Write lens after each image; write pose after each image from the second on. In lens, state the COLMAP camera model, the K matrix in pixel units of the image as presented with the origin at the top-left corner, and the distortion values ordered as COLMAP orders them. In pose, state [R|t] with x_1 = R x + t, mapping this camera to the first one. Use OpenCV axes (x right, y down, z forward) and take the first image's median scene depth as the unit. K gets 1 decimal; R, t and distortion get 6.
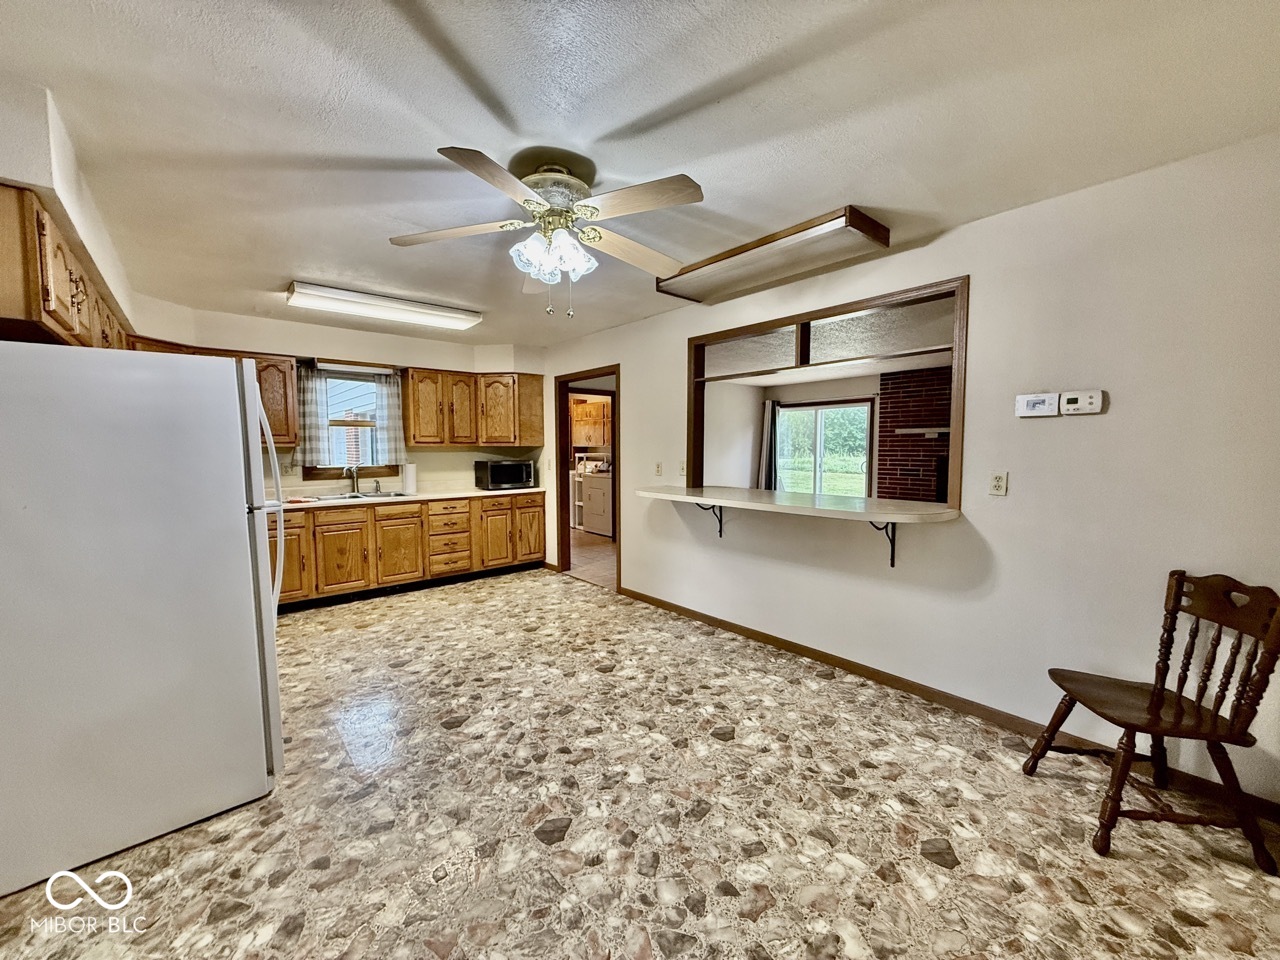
lens RADIAL K [[508.4, 0, 636.5], [0, 508.4, 480.8], [0, 0, 1]] dist [0.000399, 0.000033]
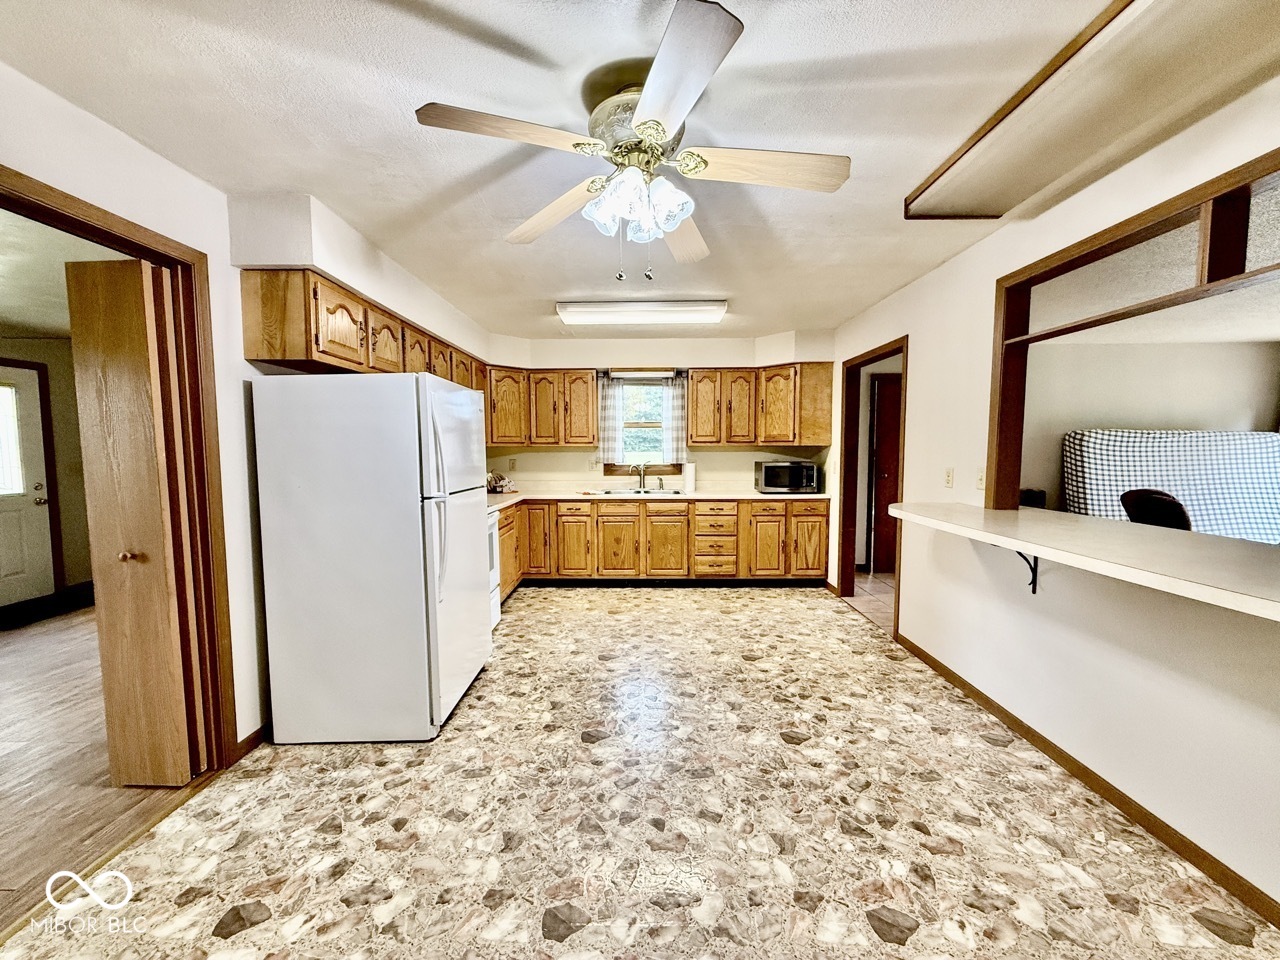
lens RADIAL K [[508.4, 0, 637.2], [0, 508.4, 480.7], [0, 0, 1]] dist [0.000399, 0.000033]
pose [[0.751146, 0.044090, -0.658662, 0.175280], [-0.043600, 0.998902, 0.017142, -0.012593], [0.658695, 0.015842, 0.752243, 0.188654]]
